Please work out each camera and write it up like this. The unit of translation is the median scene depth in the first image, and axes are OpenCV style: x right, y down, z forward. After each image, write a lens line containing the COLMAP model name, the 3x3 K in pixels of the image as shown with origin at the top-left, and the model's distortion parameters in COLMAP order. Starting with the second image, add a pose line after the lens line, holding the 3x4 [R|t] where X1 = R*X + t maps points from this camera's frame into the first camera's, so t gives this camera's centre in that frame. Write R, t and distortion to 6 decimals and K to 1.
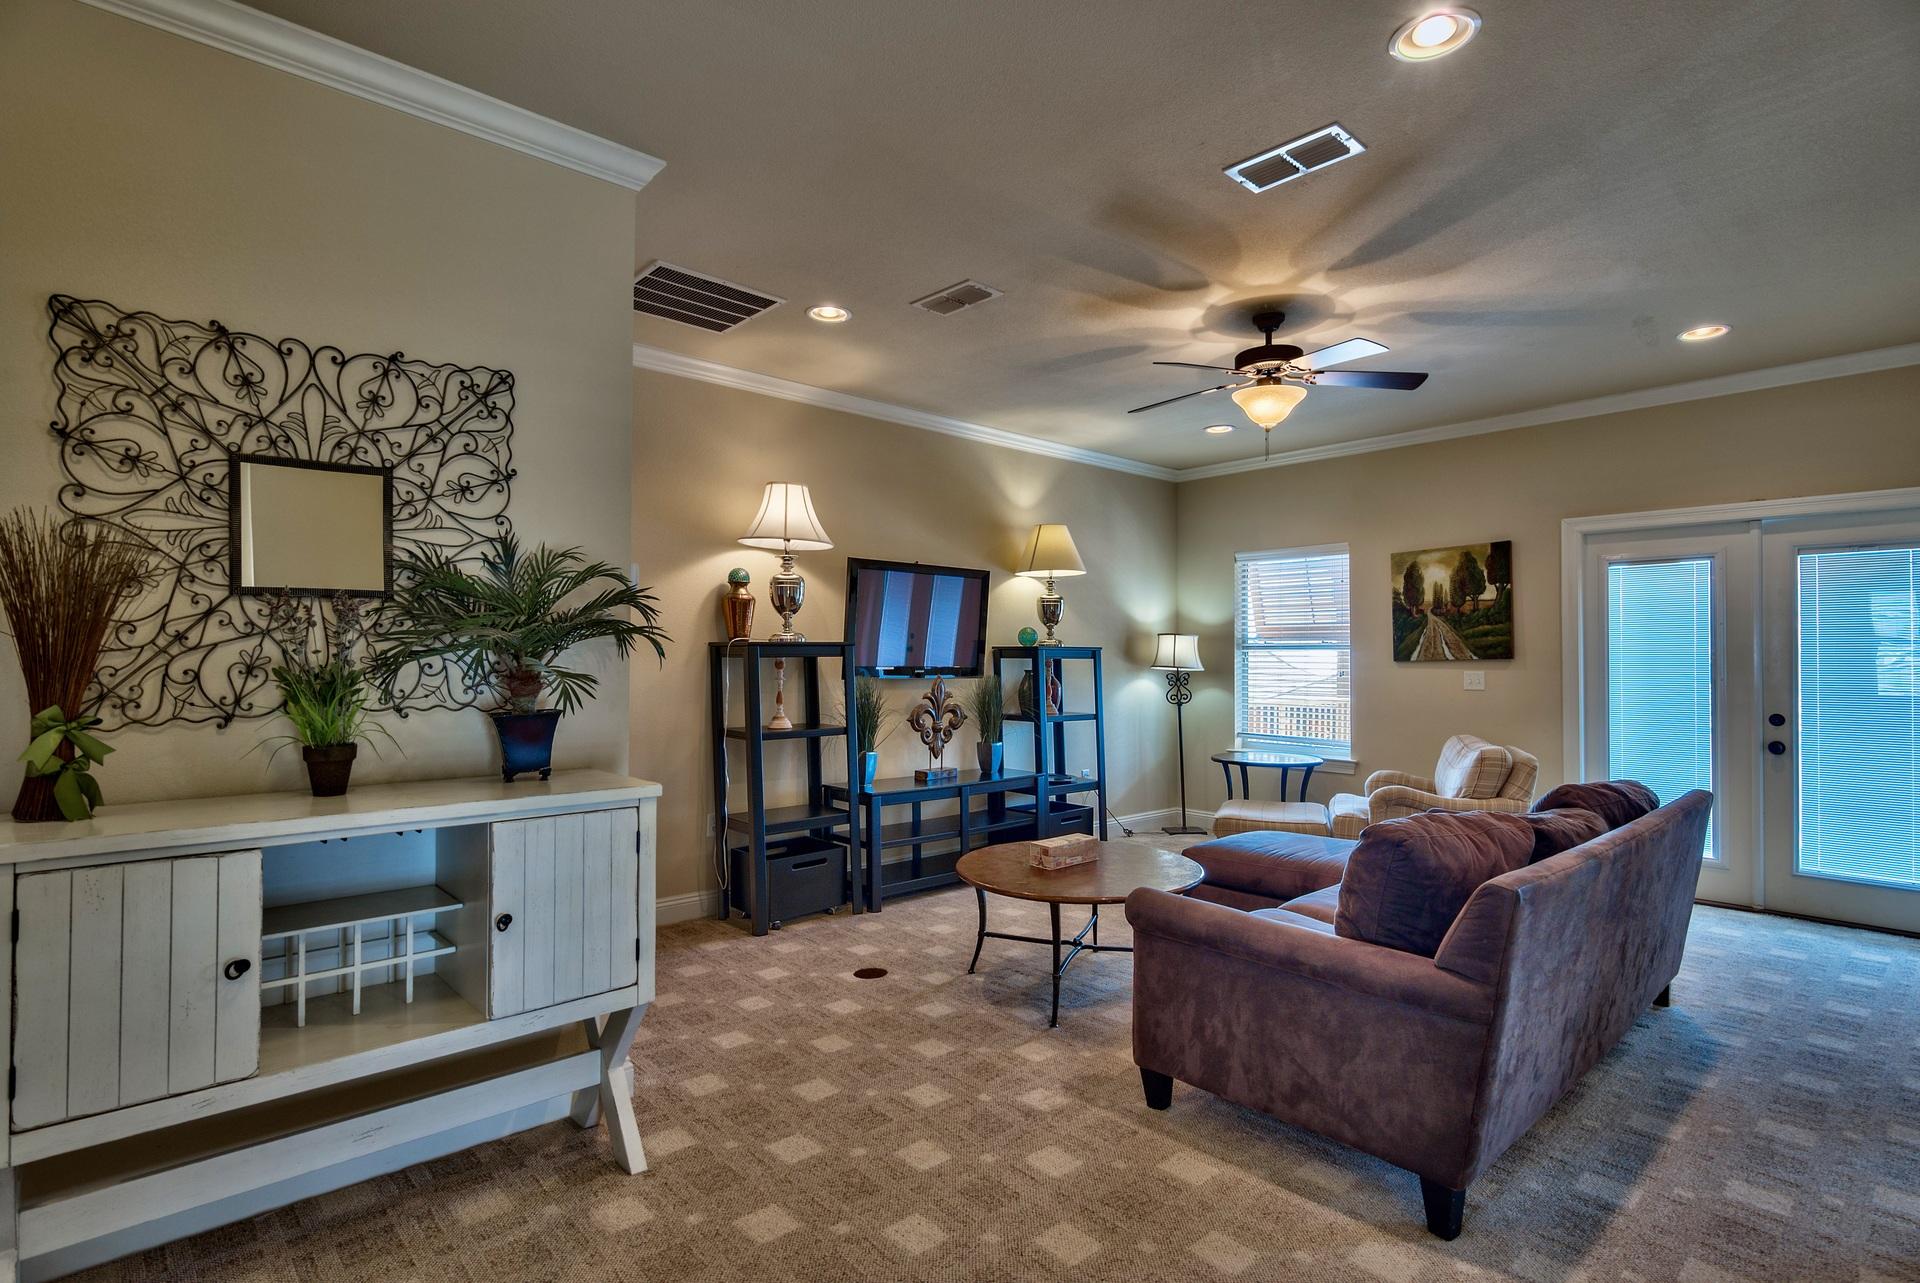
lens RADIAL K [[945.2, 0, 952.0], [0, 945.2, 654.3], [0, 0, 1]] dist [-0.000197, -0.000048]
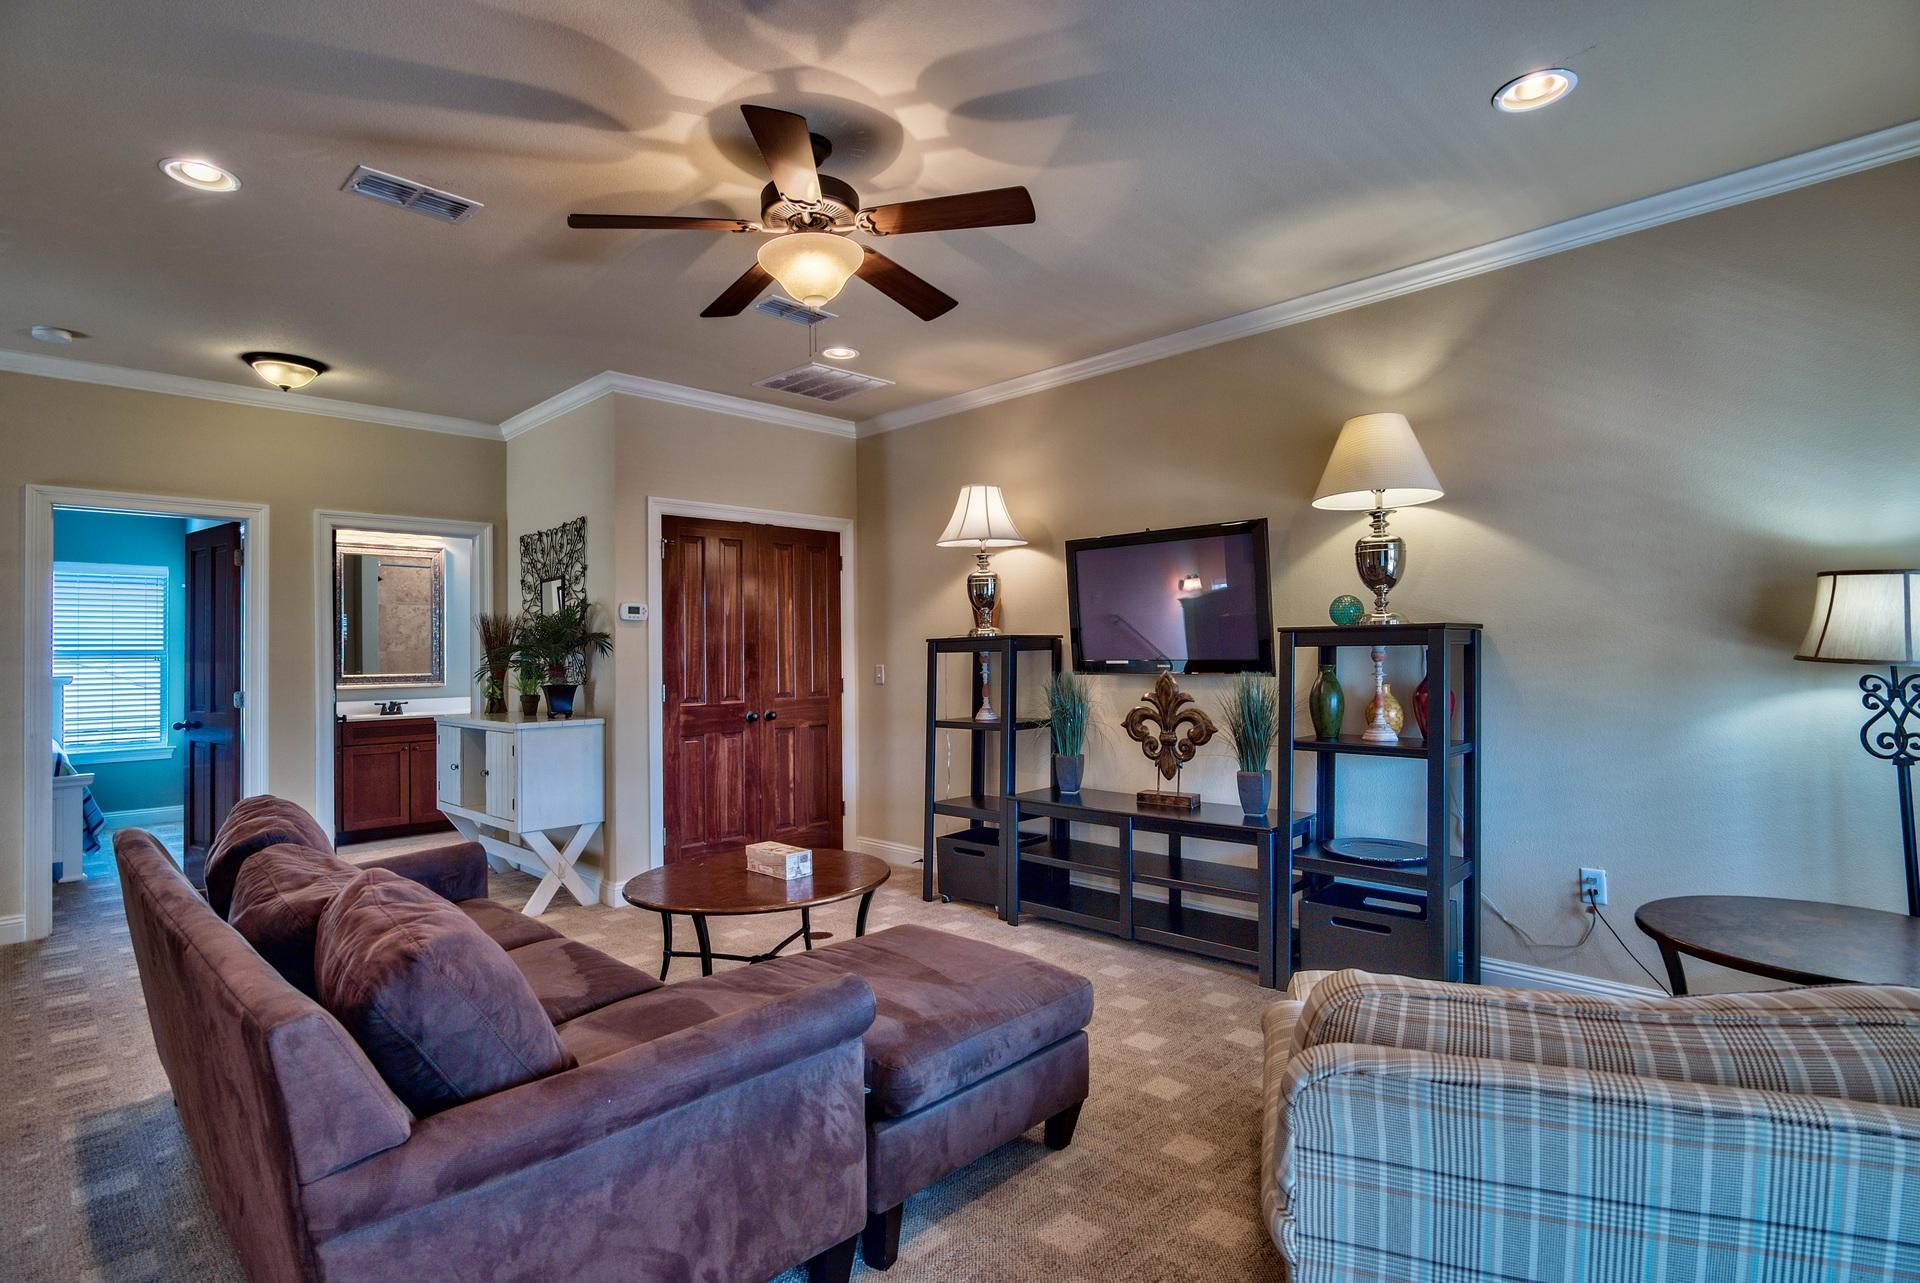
lens RADIAL K [[952.9, 0, 960.0], [0, 952.9, 641.5], [0, 0, 1]] dist [-0.010602, 0.001977]
pose [[0.061573, -0.015318, -0.997985, 0.754336], [0.019742, 0.999705, -0.014126, 0.005763], [0.997907, -0.018832, 0.061857, 0.793665]]
